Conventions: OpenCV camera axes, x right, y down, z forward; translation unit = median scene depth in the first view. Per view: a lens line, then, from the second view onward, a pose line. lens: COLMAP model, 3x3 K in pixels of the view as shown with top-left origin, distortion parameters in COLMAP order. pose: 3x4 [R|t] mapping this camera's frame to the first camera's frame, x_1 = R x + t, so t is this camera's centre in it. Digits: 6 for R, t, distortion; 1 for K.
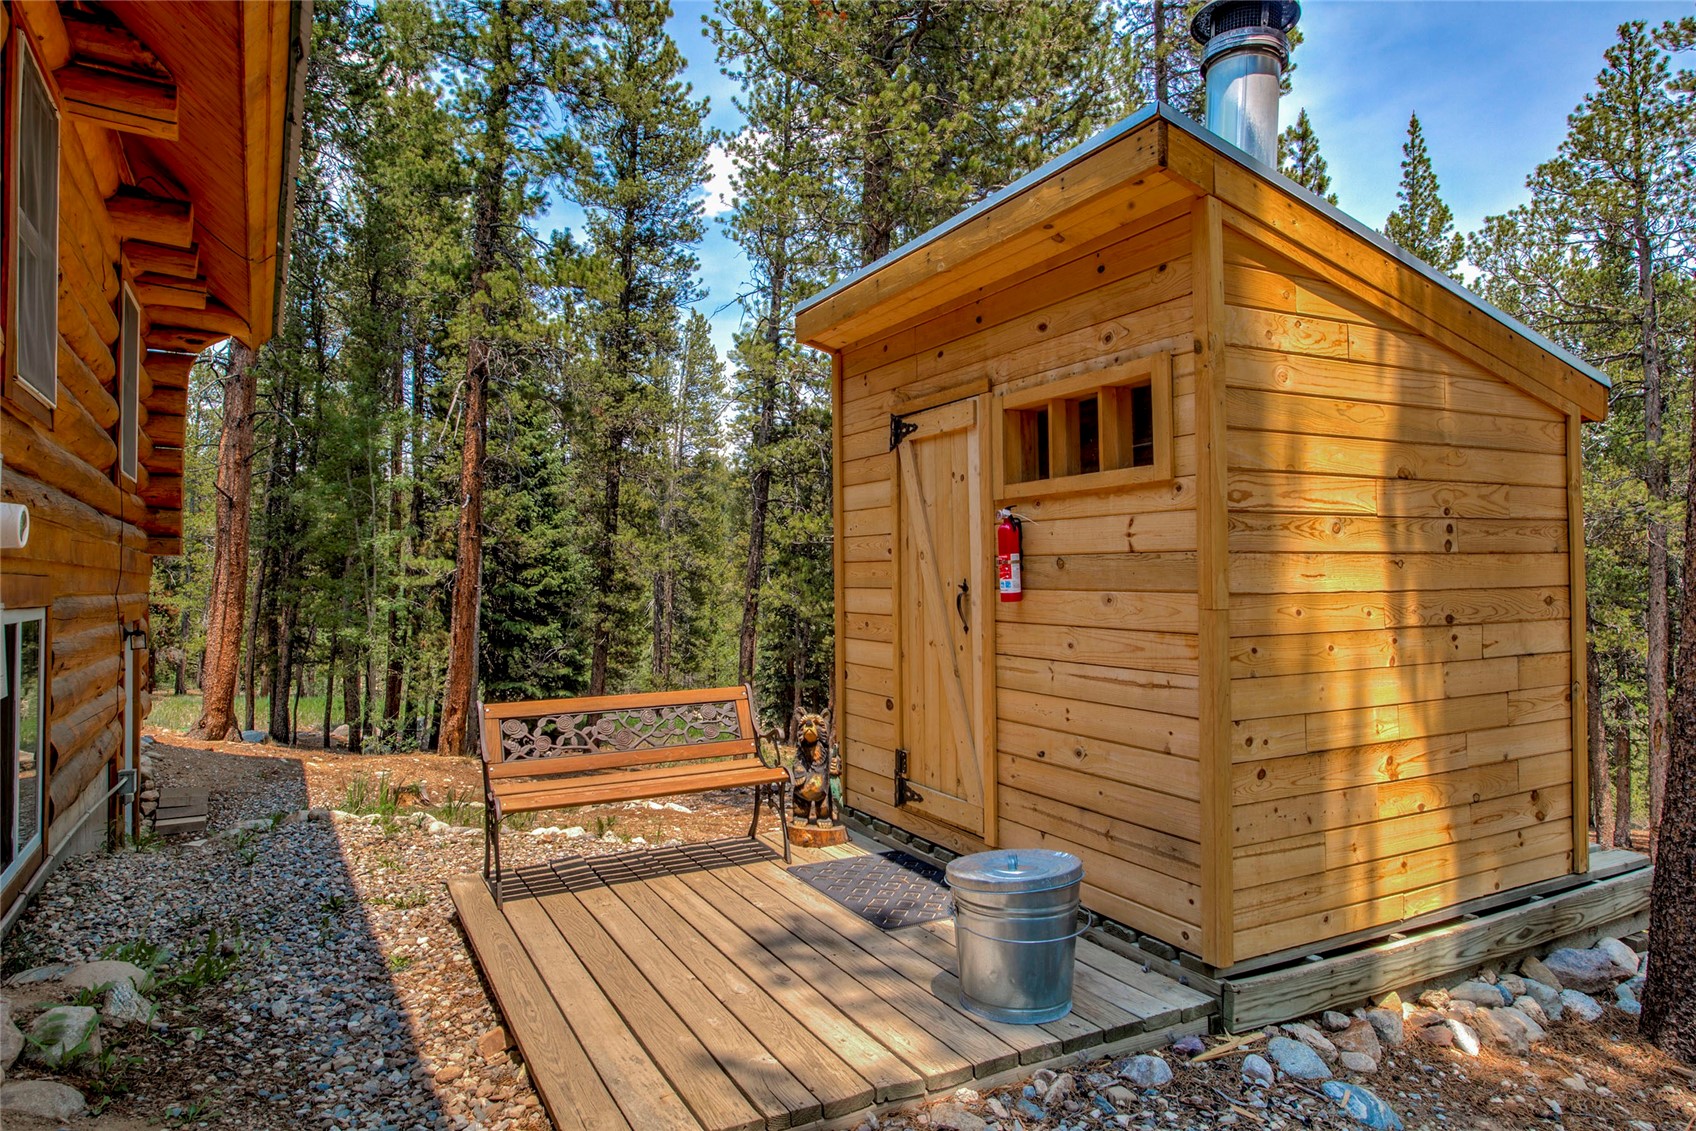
lens RADIAL K [[1024.9, 0, 845.3], [0, 1024.9, 569.6], [0, 0, 1]] dist [0.003503, 0.000224]
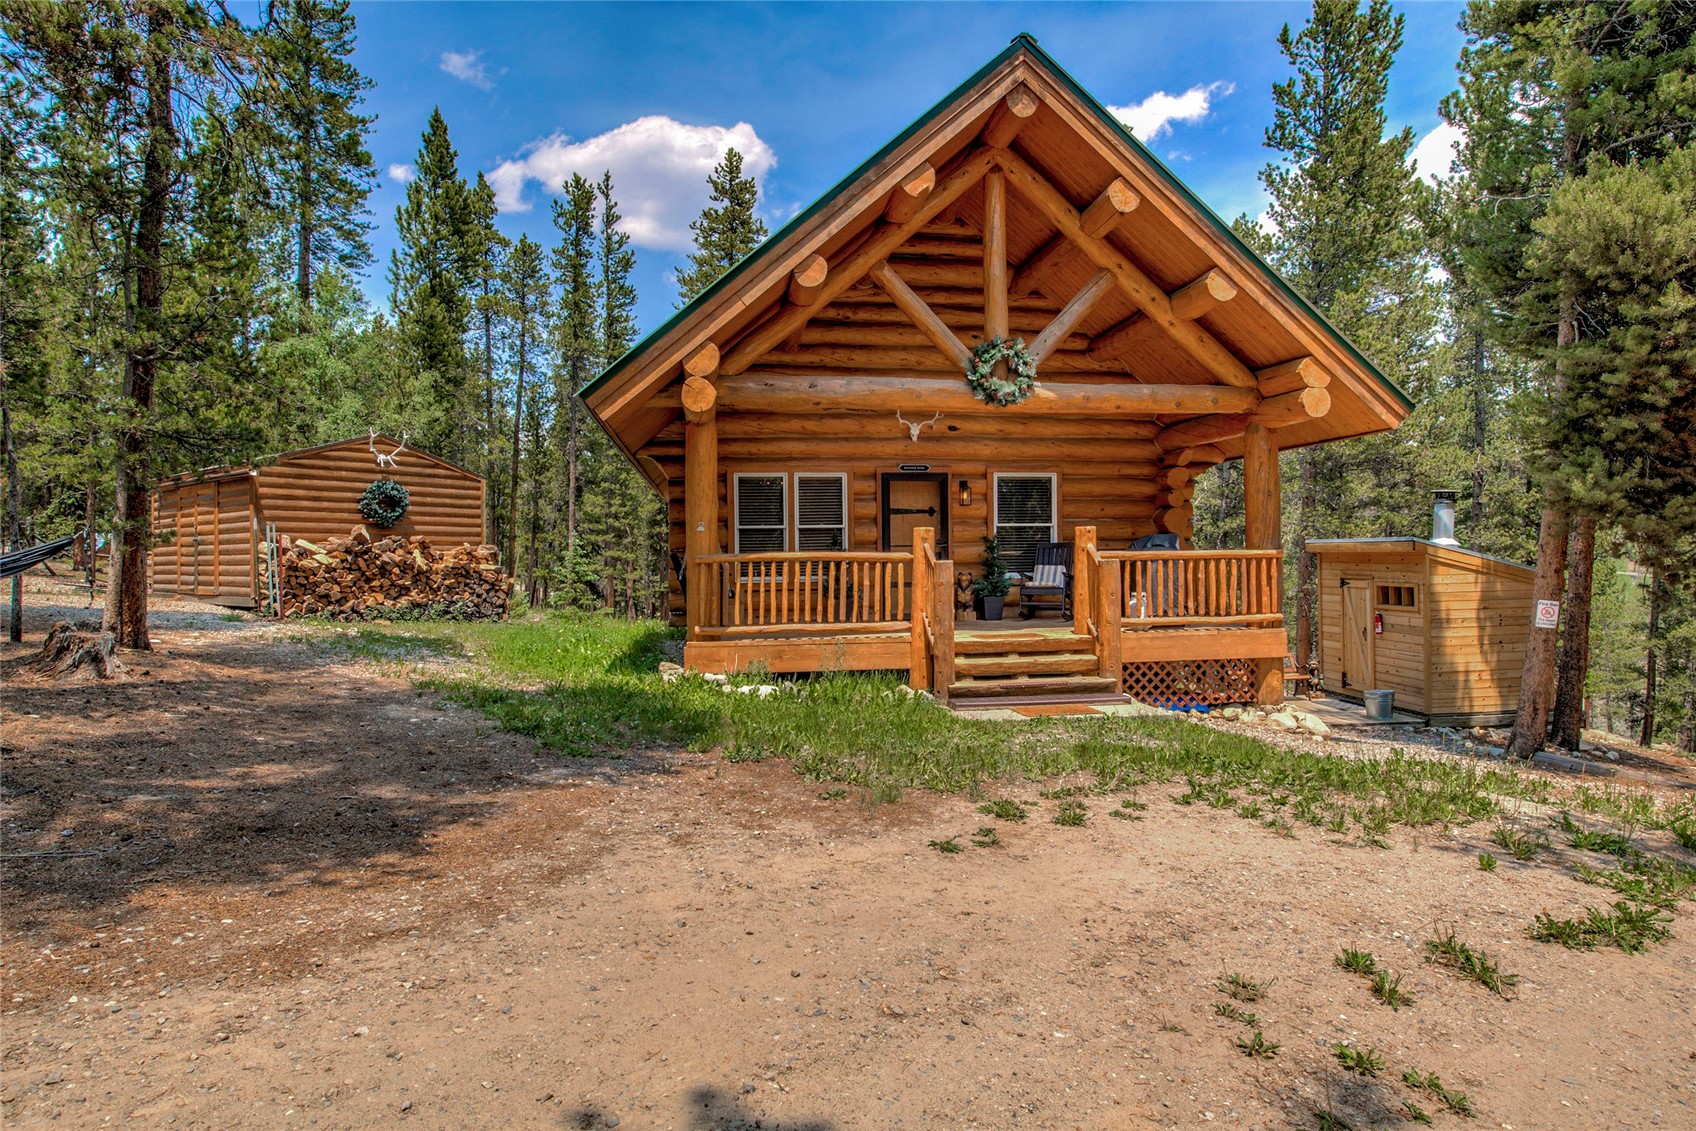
lens RADIAL K [[903.1, 0, 858.2], [0, 903.1, 551.7], [0, 0, 1]] dist [-0.001303, -0.002843]
pose [[0.933018, -0.009776, -0.359698, -0.527238], [0.013728, 0.999870, 0.008433, -0.394765], [0.359568, -0.012806, 0.933031, -3.422950]]
